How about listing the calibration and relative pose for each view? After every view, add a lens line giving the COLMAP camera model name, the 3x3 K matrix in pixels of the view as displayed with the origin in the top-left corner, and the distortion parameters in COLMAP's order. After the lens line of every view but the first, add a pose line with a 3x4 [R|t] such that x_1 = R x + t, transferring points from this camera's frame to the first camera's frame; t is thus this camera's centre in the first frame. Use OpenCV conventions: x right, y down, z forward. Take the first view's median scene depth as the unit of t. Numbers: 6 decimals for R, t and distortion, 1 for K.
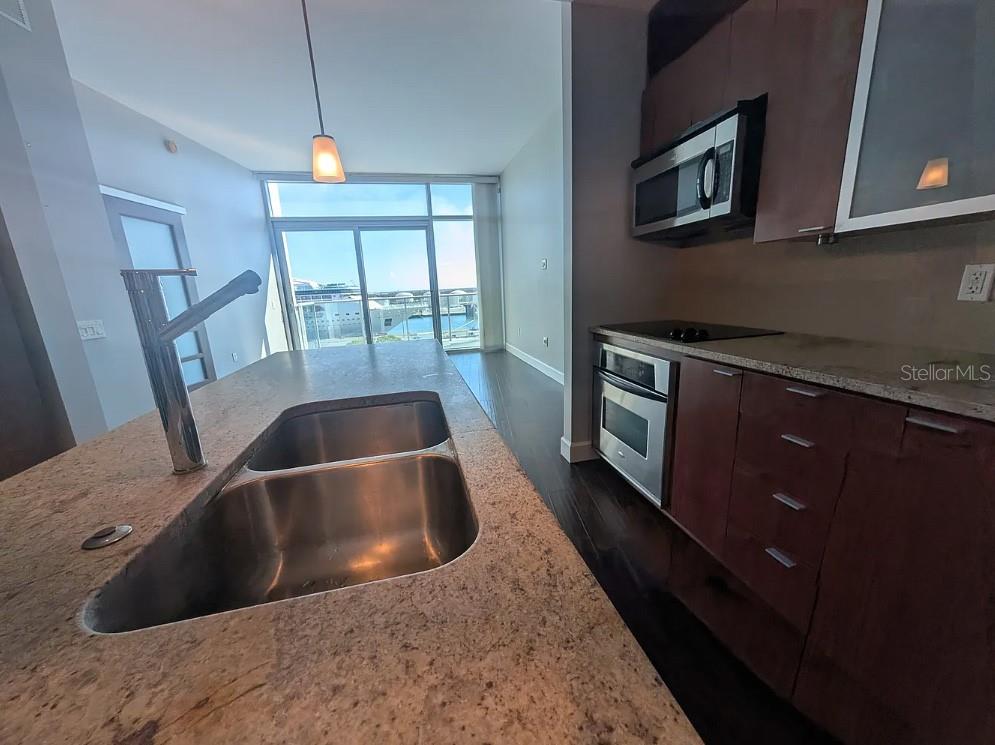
lens RADIAL K [[379.4, 0, 495.6], [0, 379.4, 376.4], [0, 0, 1]] dist [0.000551, -0.000001]
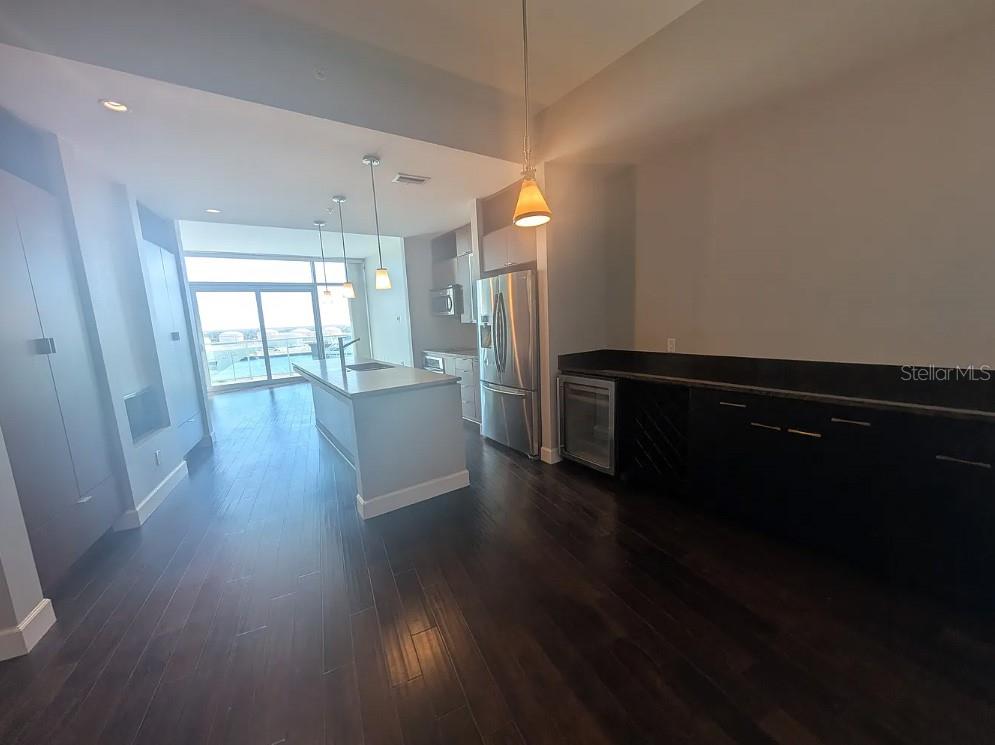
lens RADIAL K [[379.4, 0, 495.6], [0, 379.4, 376.4], [0, 0, 1]] dist [0.000551, -0.000001]
pose [[0.928910, -0.052871, 0.366511, -0.081726], [0.087487, 0.993069, -0.078479, 0.106180], [-0.359822, 0.104965, 0.927098, -0.558859]]
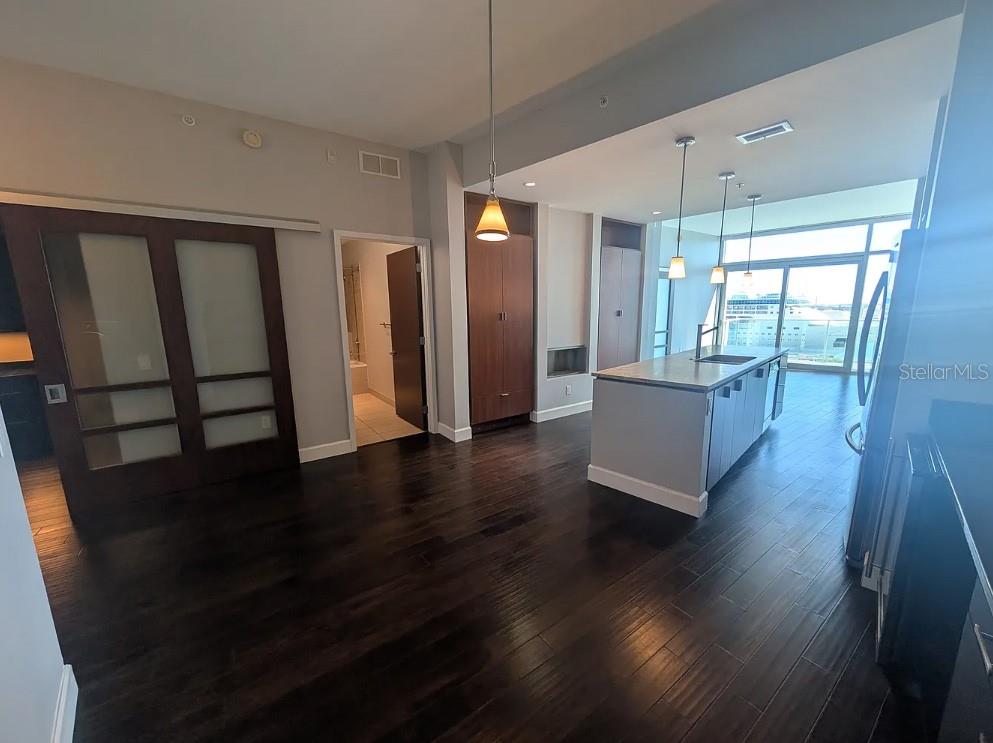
lens RADIAL K [[387.7, 0, 498.1], [0, 387.7, 372.9], [0, 0, 1]] dist [-0.000172, -0.000004]
pose [[0.537472, 0.182189, -0.823365, 0.256056], [-0.210306, 0.974491, 0.078346, 0.067733], [0.816636, 0.131050, 0.562078, -0.499384]]
